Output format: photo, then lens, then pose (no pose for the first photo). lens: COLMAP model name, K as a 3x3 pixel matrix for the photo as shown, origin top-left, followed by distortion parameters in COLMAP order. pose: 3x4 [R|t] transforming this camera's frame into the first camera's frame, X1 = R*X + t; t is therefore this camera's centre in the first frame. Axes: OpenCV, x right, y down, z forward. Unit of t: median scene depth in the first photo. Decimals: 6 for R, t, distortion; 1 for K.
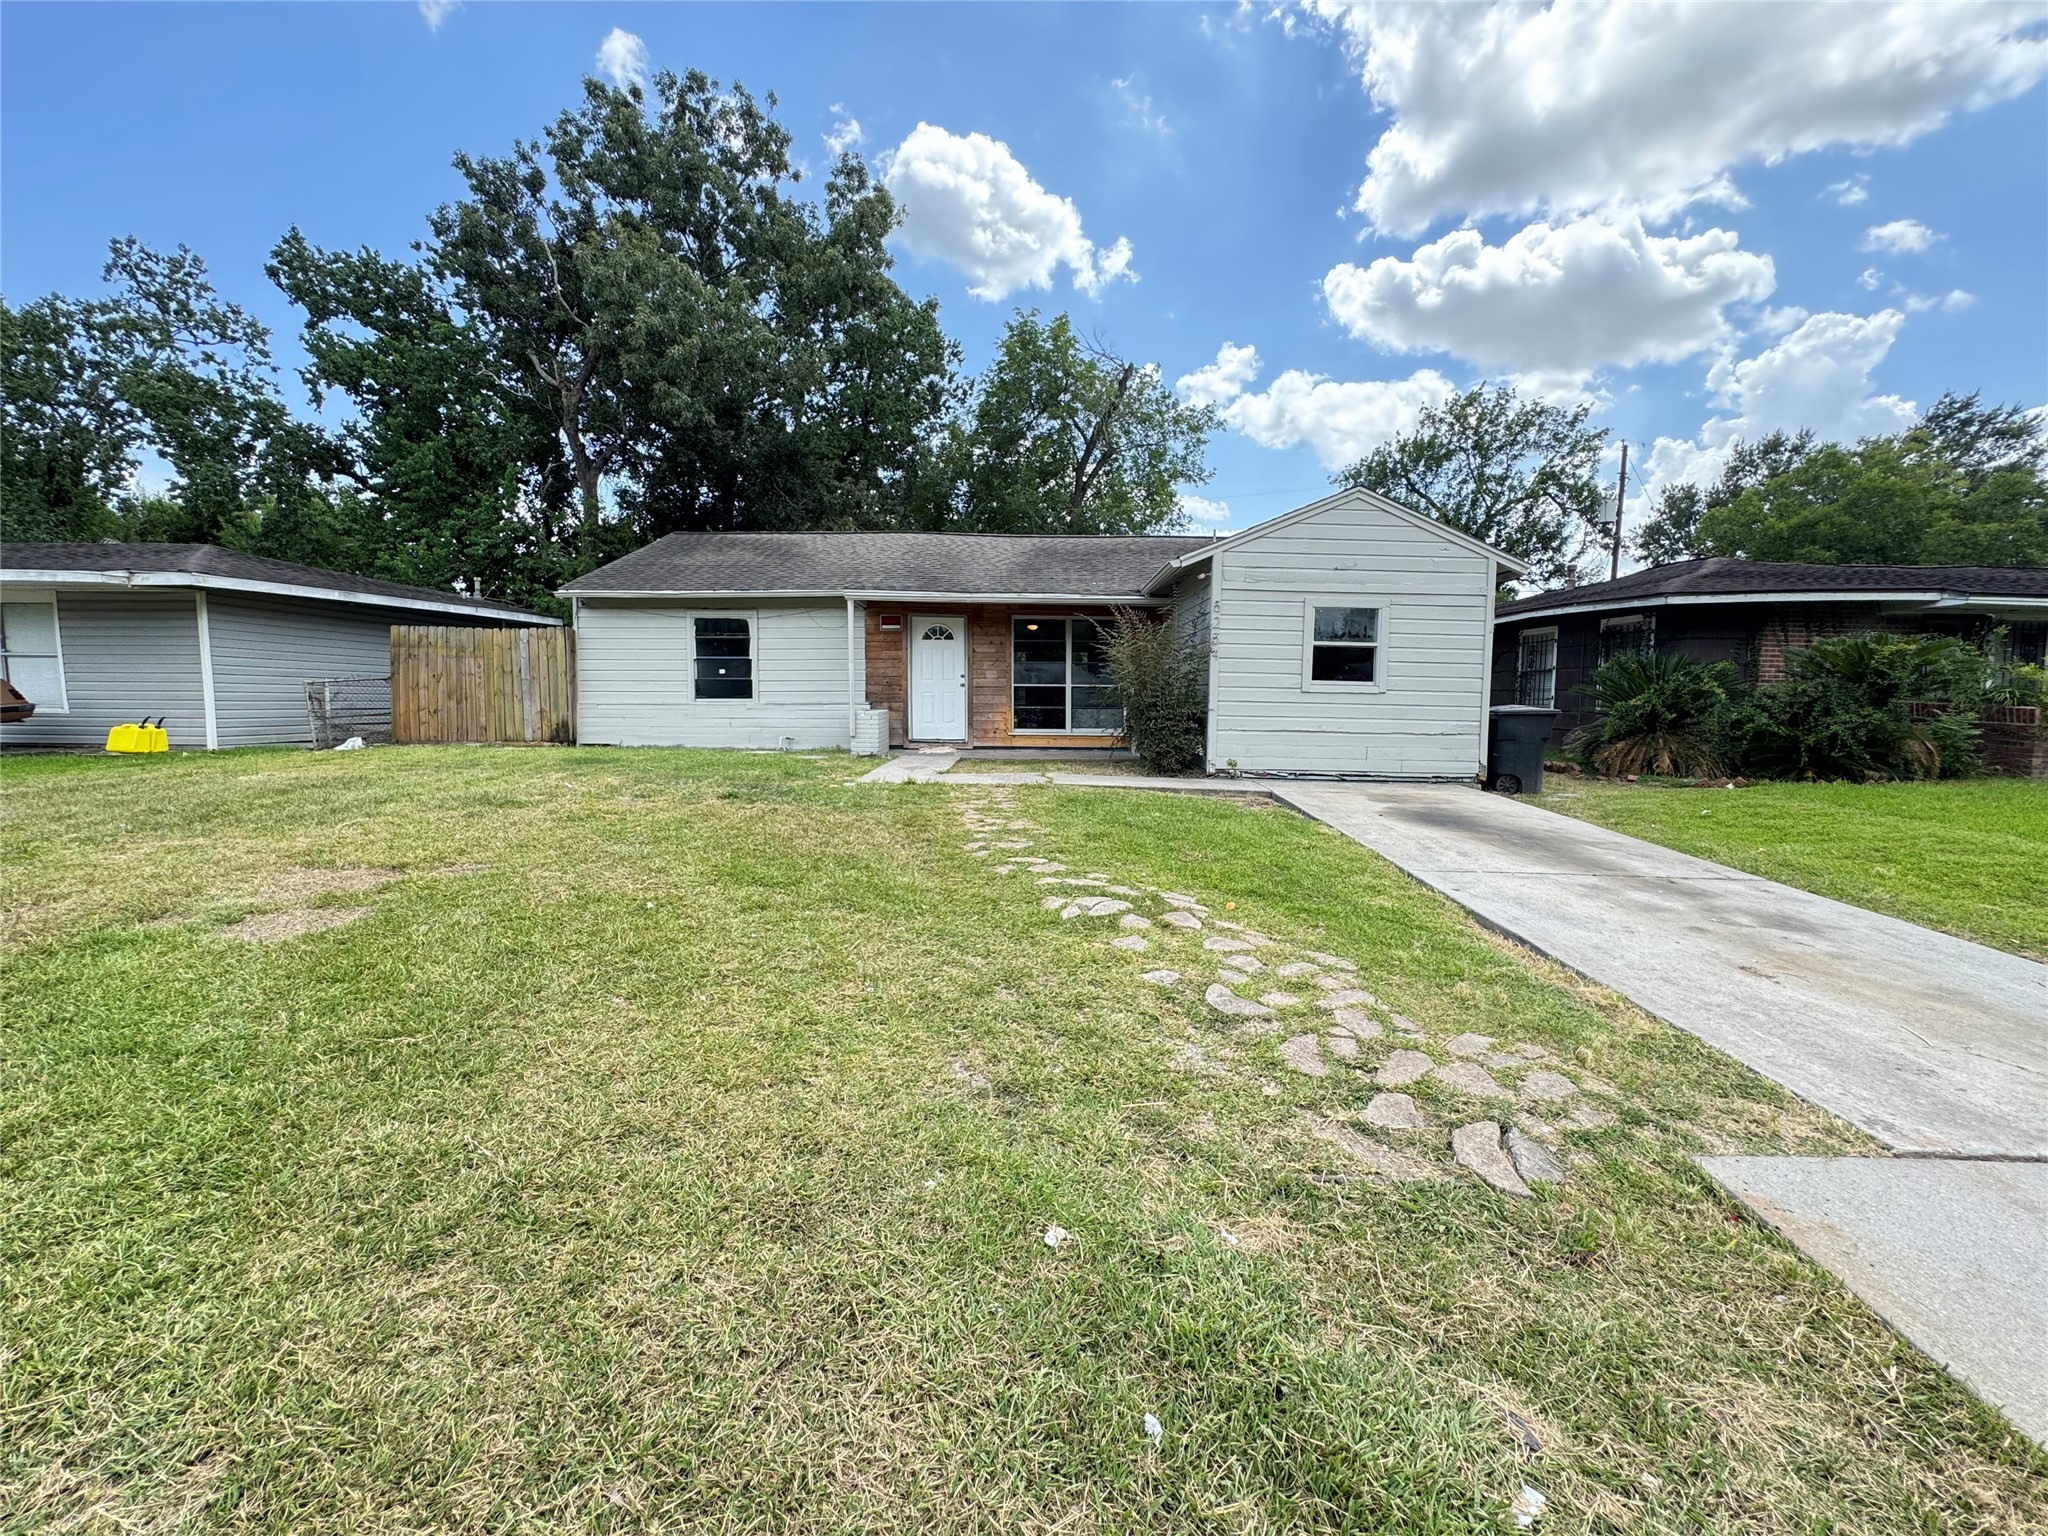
lens RADIAL K [[816.5, 0, 1031.8], [0, 816.5, 757.3], [0, 0, 1]] dist [-0.002971, -0.000123]
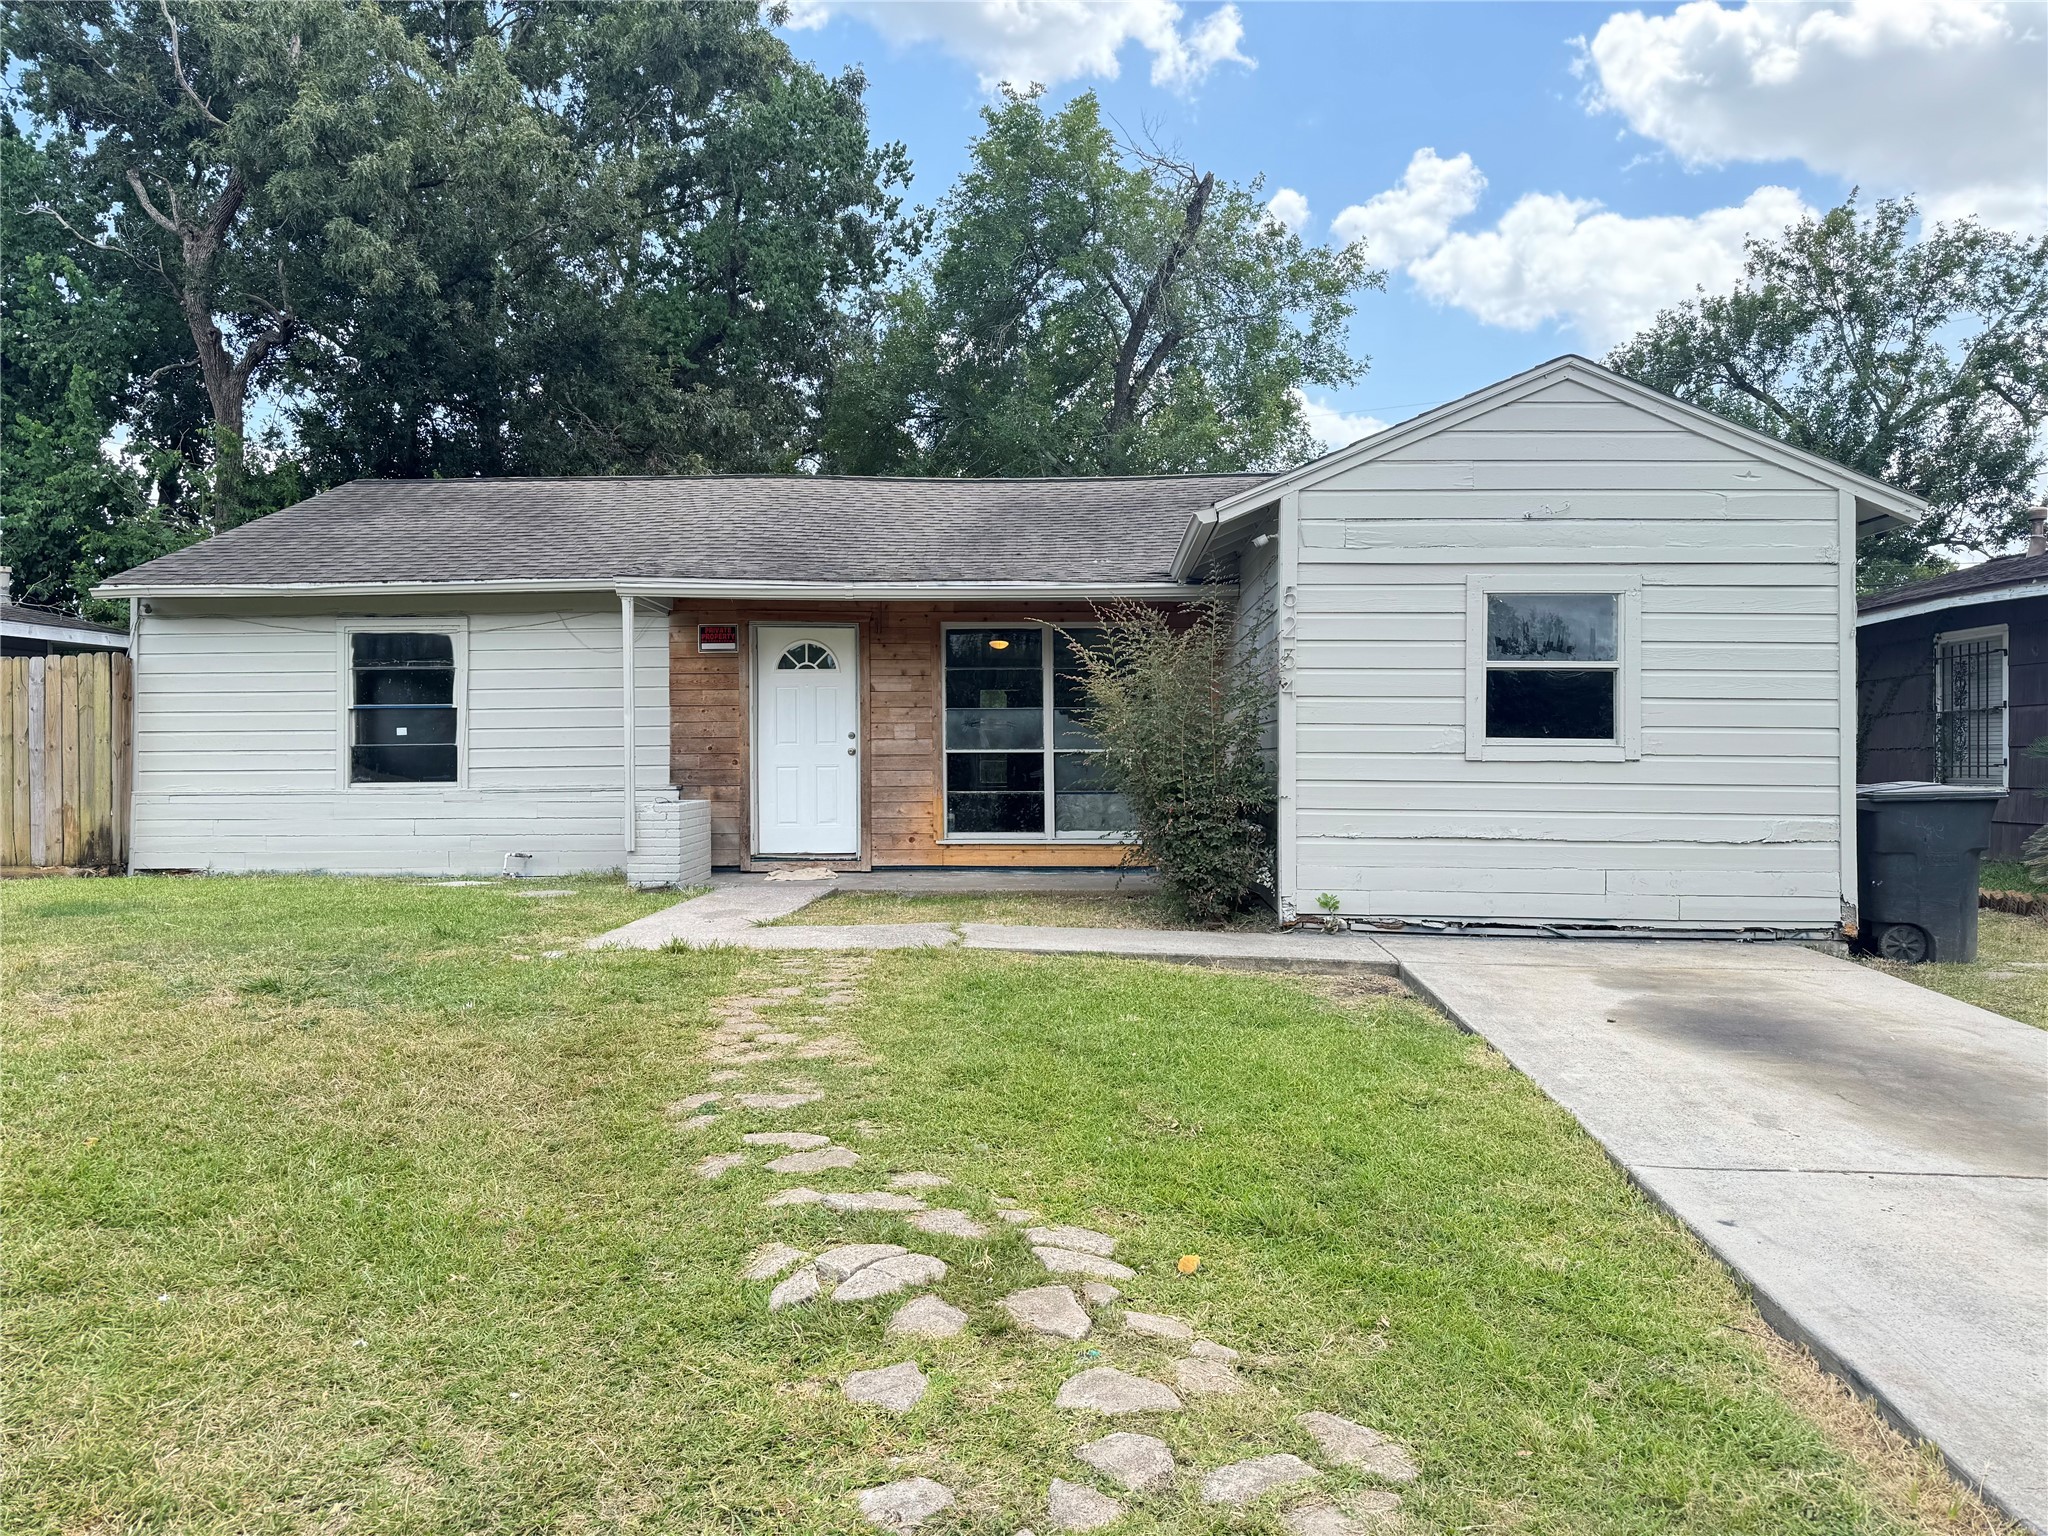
lens RADIAL K [[1415.4, 0, 1028.6], [0, 1415.4, 767.1], [0, 0, 1]] dist [0.043258, -0.042401]
pose [[0.998844, -0.010619, -0.046875, 0.075459], [0.007245, 0.997408, -0.071582, -0.011352], [0.047514, 0.071159, 0.996333, 0.083336]]
